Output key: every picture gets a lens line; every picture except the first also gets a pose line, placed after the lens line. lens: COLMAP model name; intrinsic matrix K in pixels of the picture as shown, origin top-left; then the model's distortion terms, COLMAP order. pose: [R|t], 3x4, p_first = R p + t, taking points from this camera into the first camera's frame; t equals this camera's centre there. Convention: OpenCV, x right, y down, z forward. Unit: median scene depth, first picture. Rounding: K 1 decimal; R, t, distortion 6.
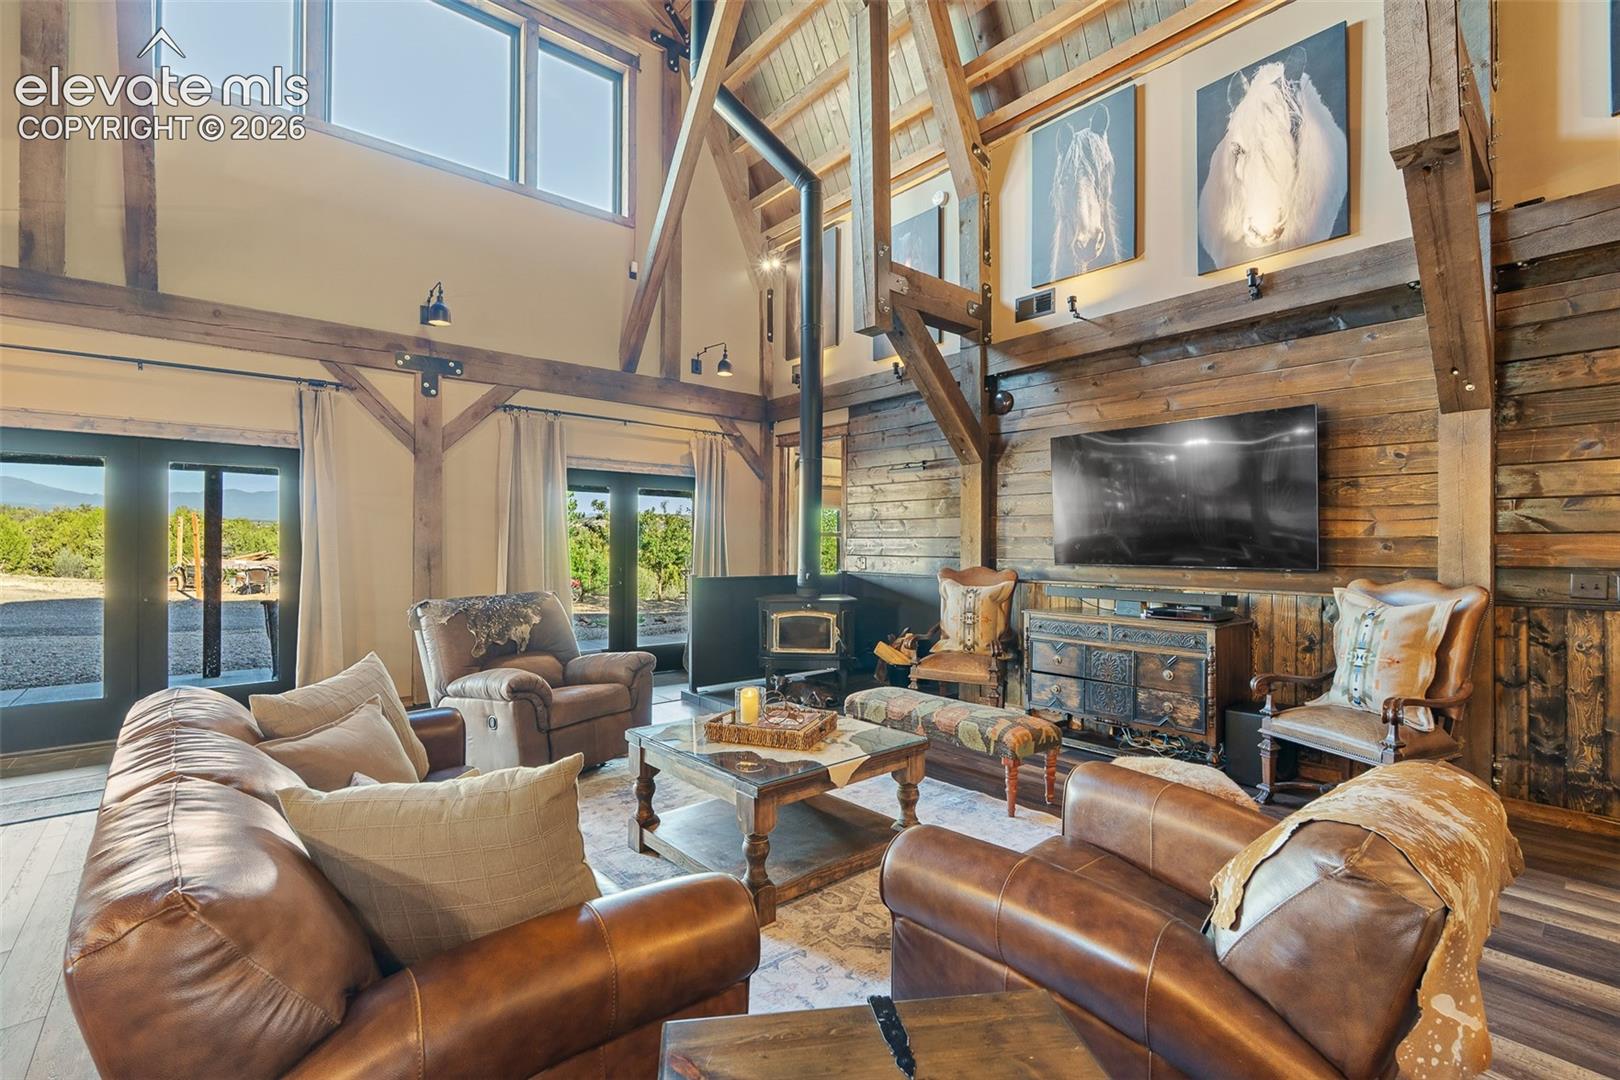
lens RADIAL K [[703.0, 0, 809.5], [0, 703.0, 541.3], [0, 0, 1]] dist [-0.002047, -0.000129]
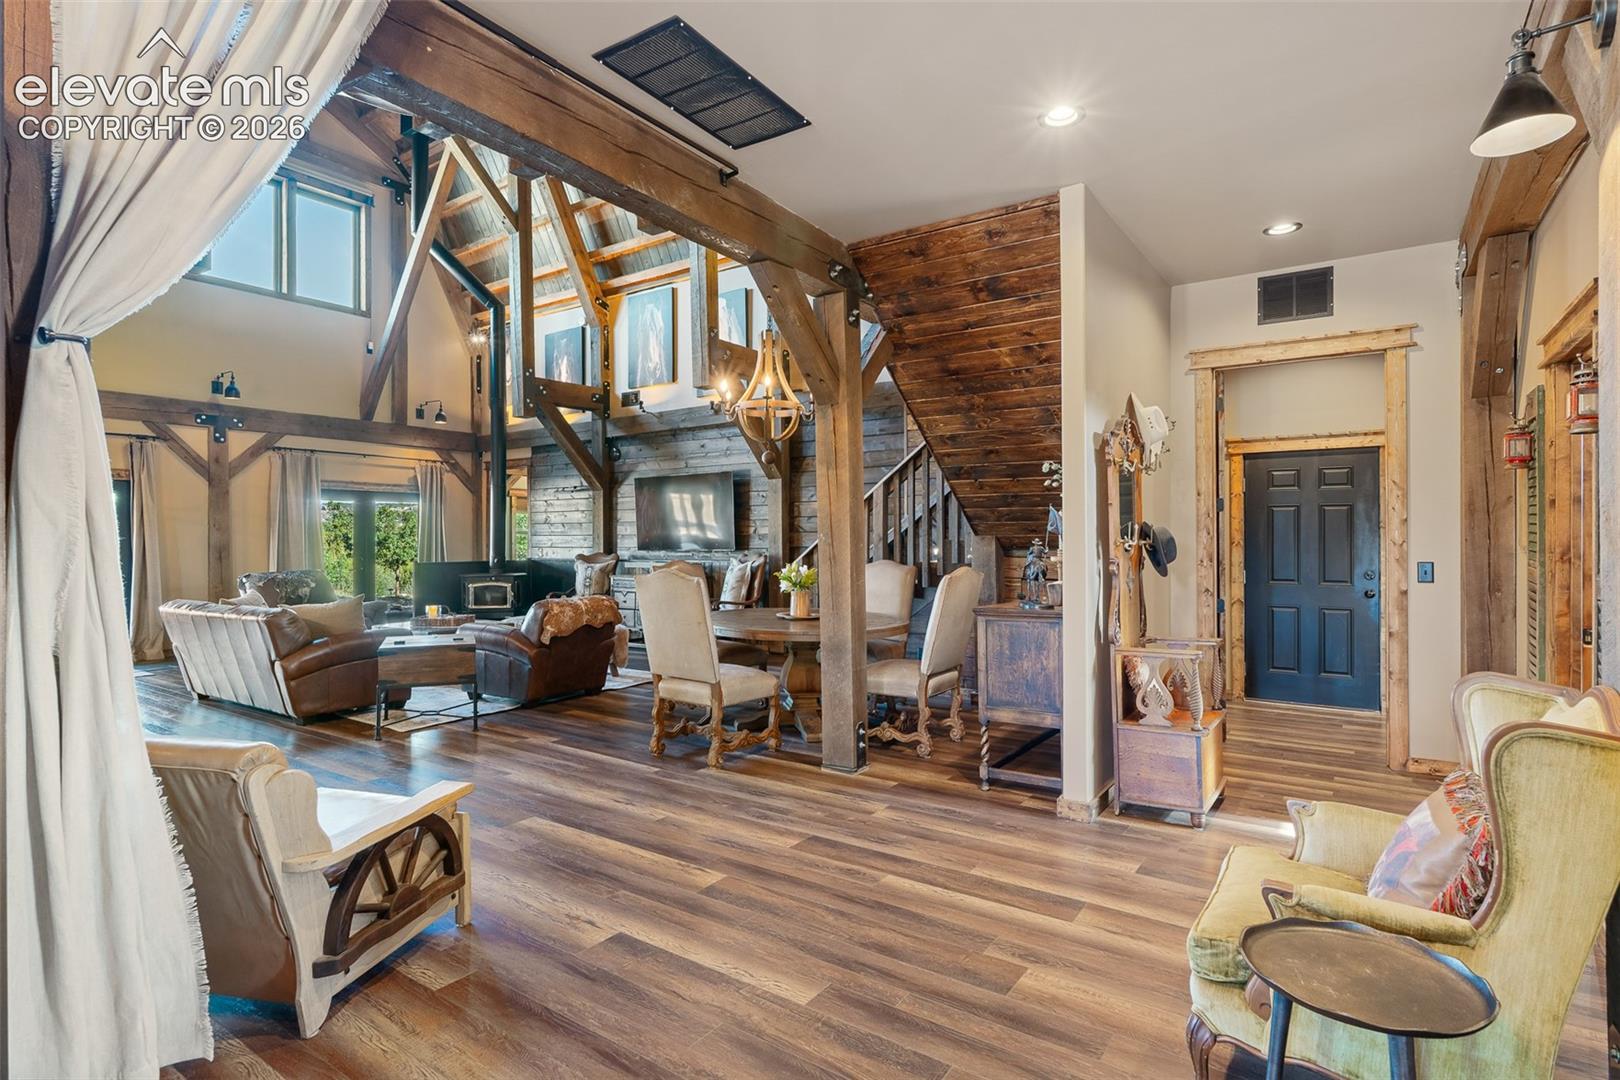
lens RADIAL K [[813.5, 0, 808.1], [0, 813.5, 535.3], [0, 0, 1]] dist [-0.002711, -0.000524]
pose [[0.967732, -0.008629, 0.251835, 0.211683], [0.008552, 0.999962, 0.001403, -0.003105], [-0.251837, 0.000796, 0.967769, -0.907795]]
